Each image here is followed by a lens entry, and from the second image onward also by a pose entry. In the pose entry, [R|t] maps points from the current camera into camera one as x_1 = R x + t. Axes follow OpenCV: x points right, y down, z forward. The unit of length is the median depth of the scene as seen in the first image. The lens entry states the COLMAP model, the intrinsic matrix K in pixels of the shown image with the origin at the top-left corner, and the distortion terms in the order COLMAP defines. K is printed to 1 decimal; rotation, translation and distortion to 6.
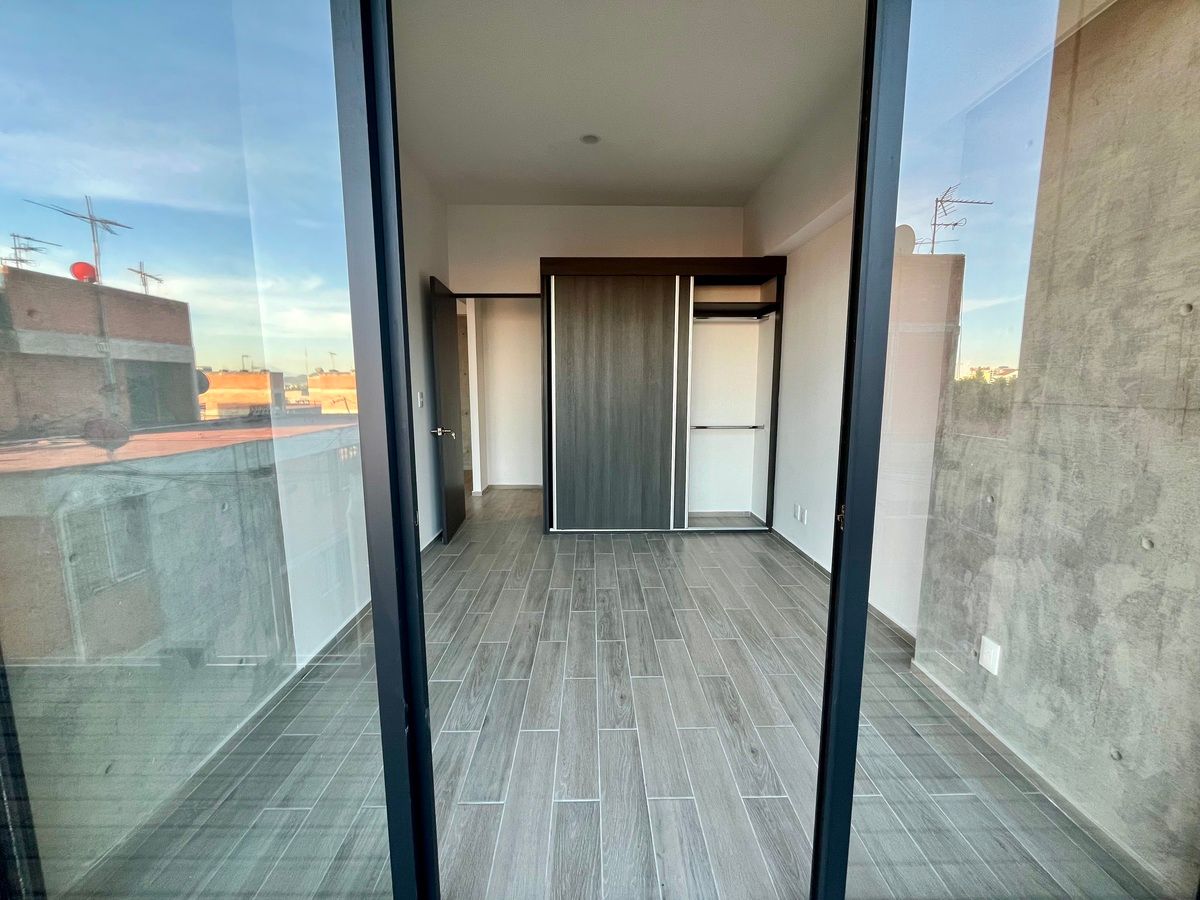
lens RADIAL K [[489.2, 0, 599.1], [0, 489.2, 453.5], [0, 0, 1]] dist [0.001595, 0.000692]
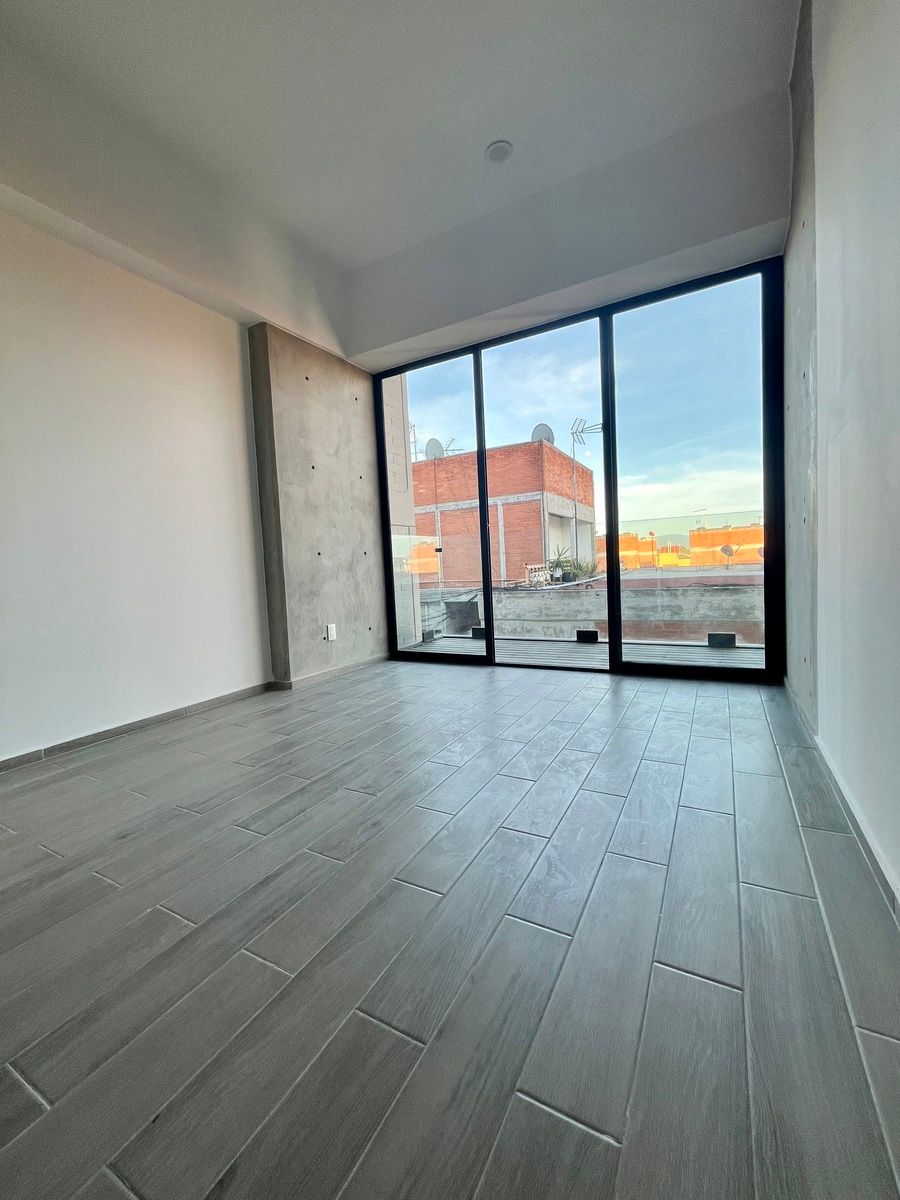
lens RADIAL K [[489.2, 0, 448.5], [0, 489.2, 599.2], [0, 0, 1]] dist [0.001595, 0.000692]
pose [[-0.865420, 0.002596, 0.501041, -0.615097], [0.111593, 0.975868, 0.187692, -0.035191], [-0.488462, 0.218345, -0.844825, 2.499422]]
